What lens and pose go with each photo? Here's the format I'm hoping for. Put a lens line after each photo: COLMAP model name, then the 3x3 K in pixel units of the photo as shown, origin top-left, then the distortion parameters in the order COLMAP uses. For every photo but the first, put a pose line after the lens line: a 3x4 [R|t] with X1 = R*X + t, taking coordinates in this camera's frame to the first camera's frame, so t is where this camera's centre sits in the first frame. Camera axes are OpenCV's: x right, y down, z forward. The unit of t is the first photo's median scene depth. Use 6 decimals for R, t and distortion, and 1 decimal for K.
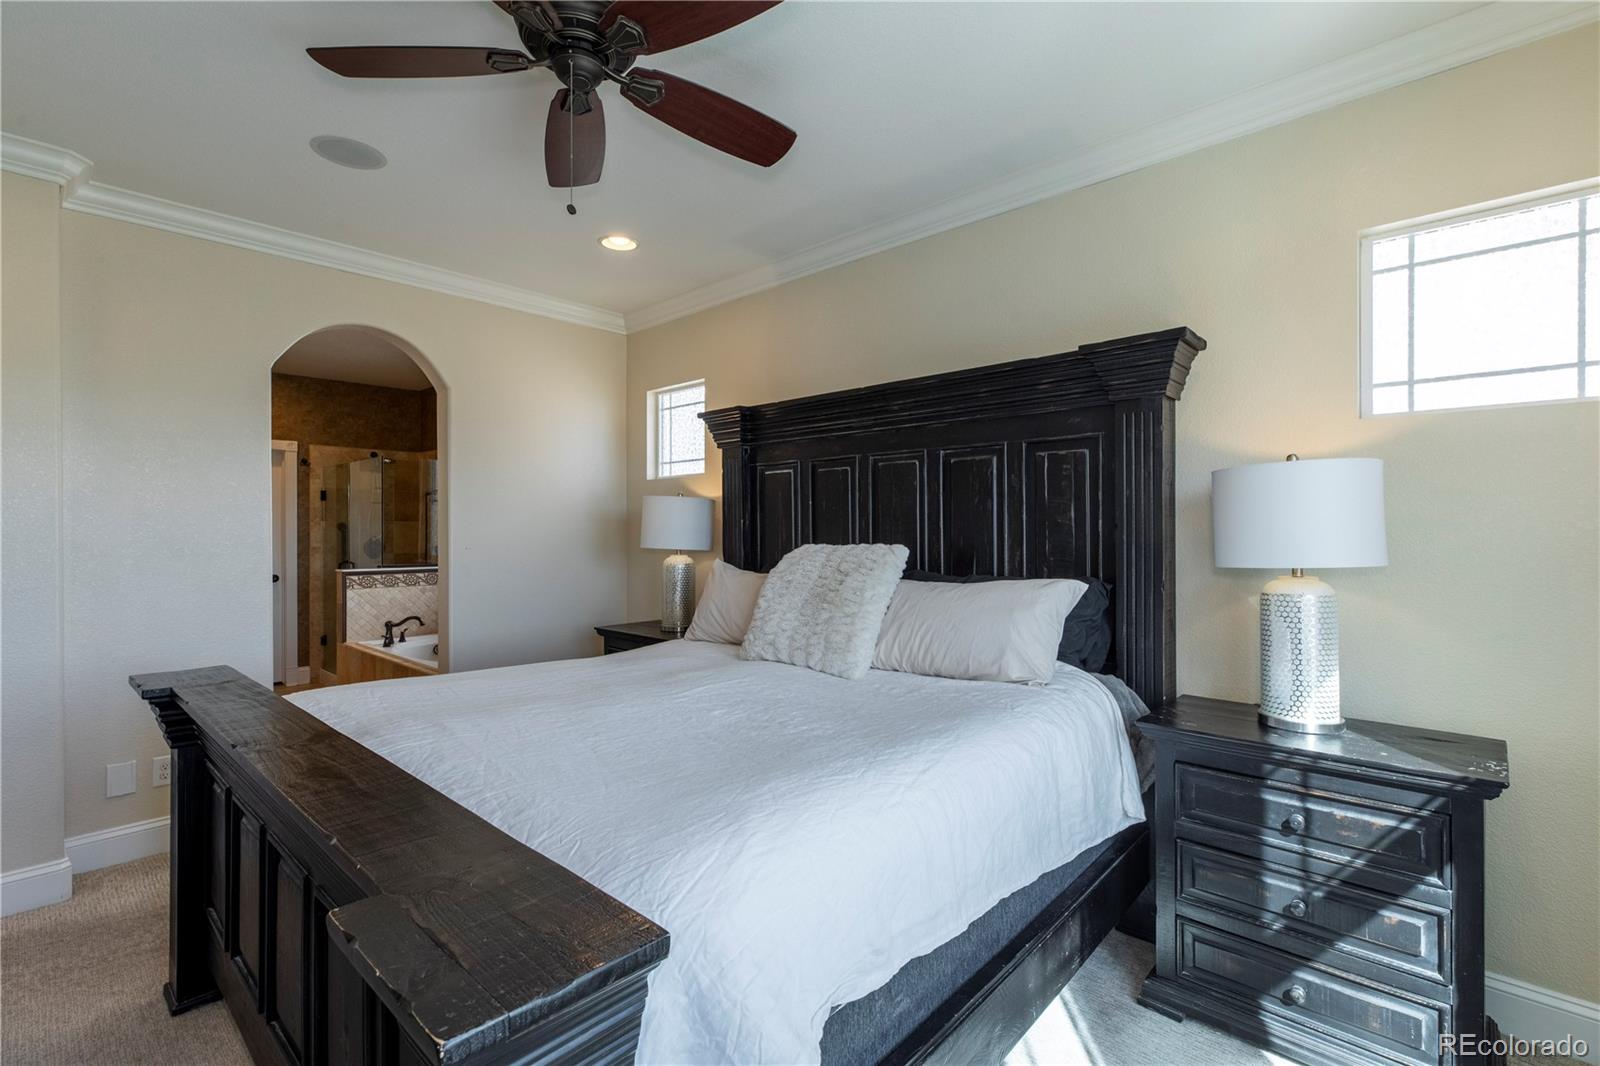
lens RADIAL K [[714.9, 0, 801.3], [0, 714.9, 523.5], [0, 0, 1]] dist [-0.000251, -0.000058]
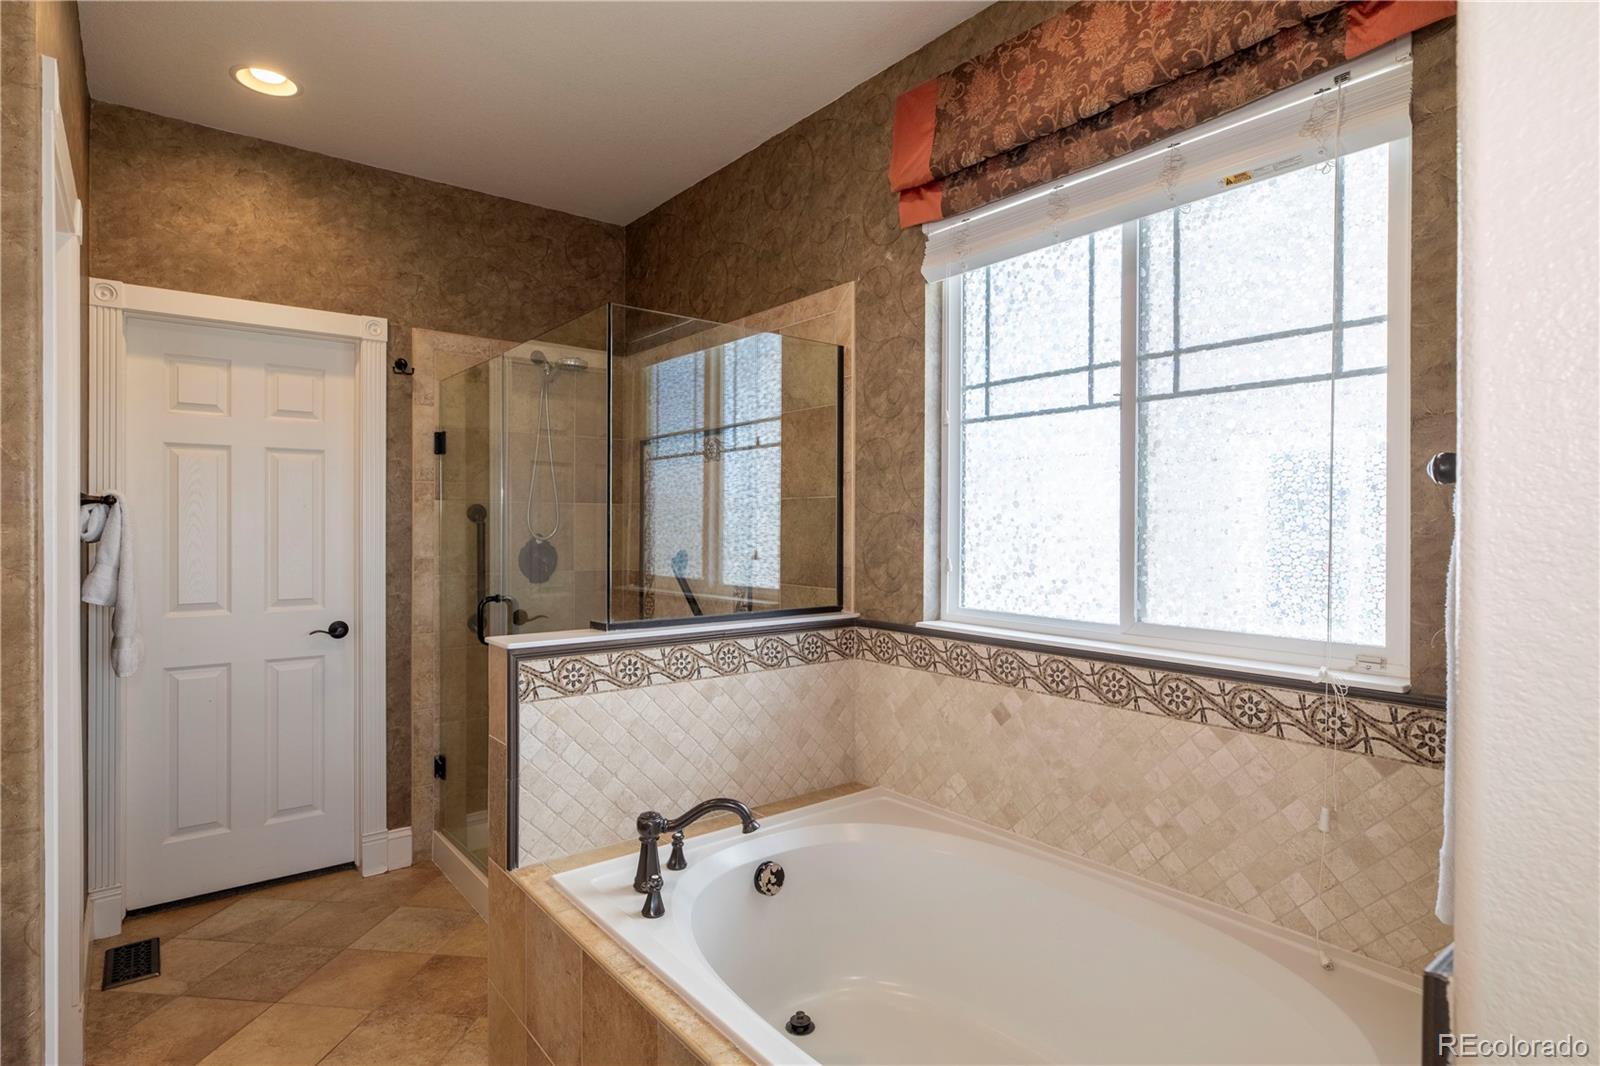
lens RADIAL K [[834.7, 0, 804.9], [0, 834.7, 524.8], [0, 0, 1]] dist [-0.003289, -0.000154]
pose [[0.987526, 0.006937, -0.157305, -0.366712], [-0.005919, 0.999958, 0.006940, 0.007162], [0.157347, -0.005923, 0.987526, 0.528963]]
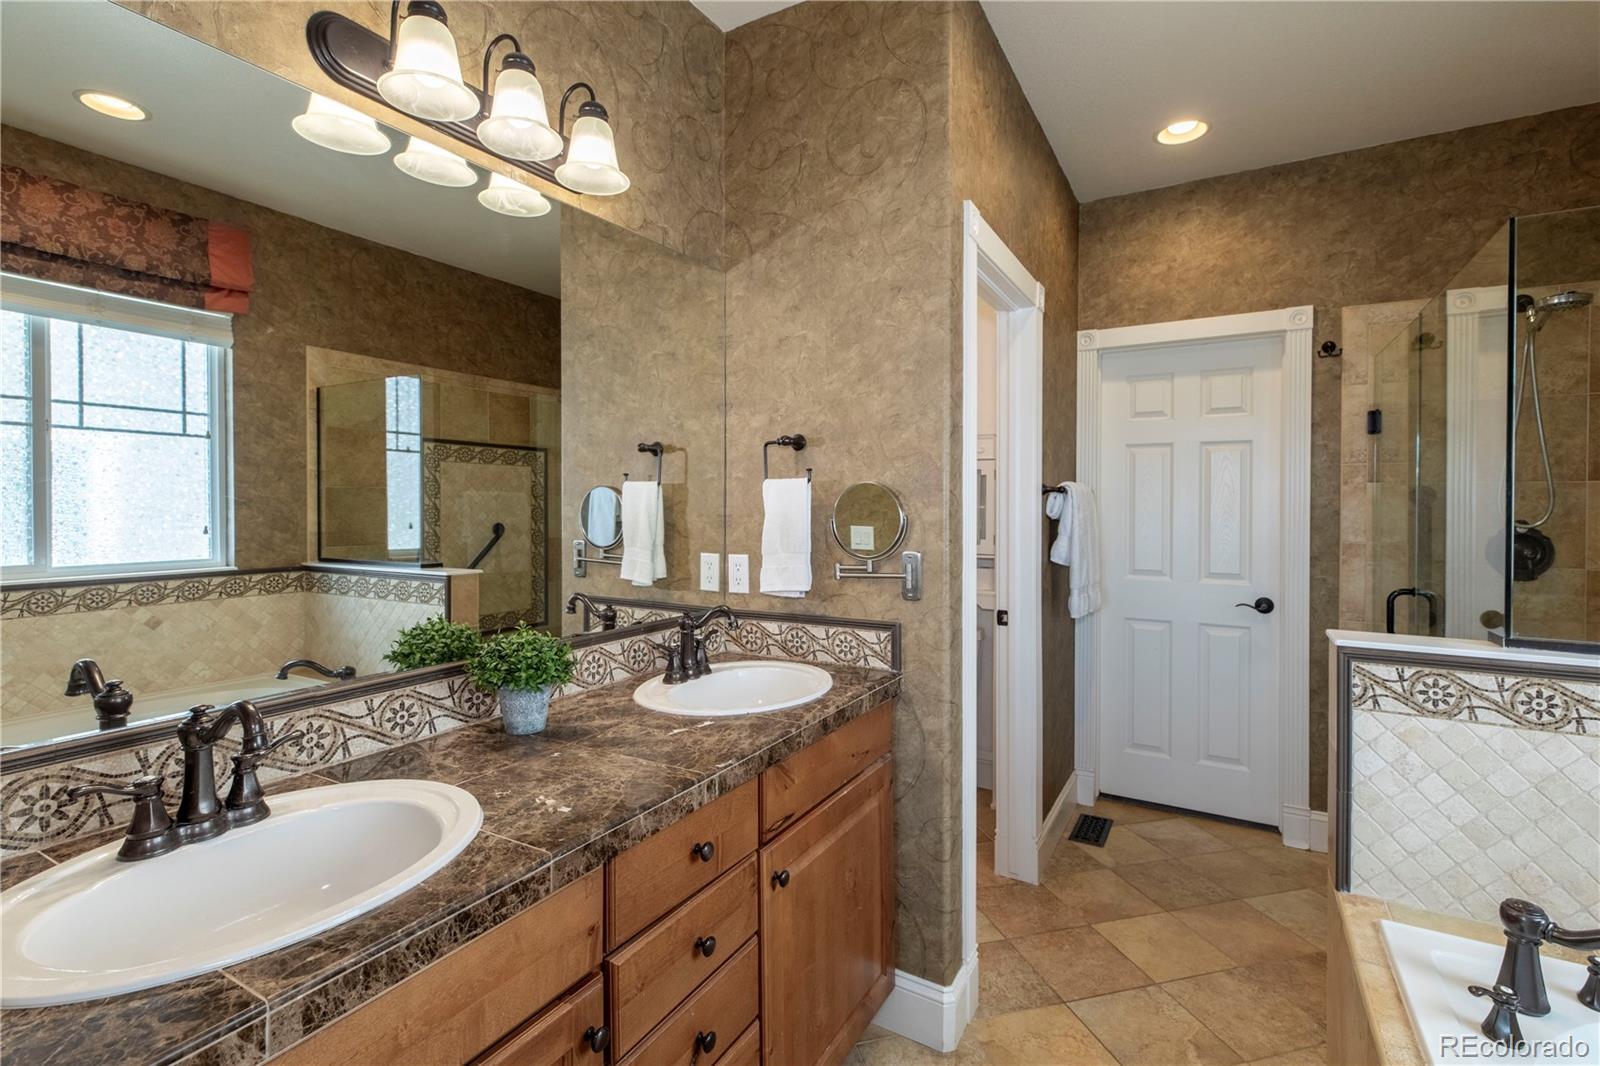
lens RADIAL K [[728.7, 0, 805.3], [0, 728.7, 509.6], [0, 0, 1]] dist [0.000624, -0.000518]
pose [[0.212600, 0.011528, -0.977071, -0.324126], [-0.000129, 0.999931, 0.011770, 0.007739], [0.977139, -0.002376, 0.212587, 0.589472]]
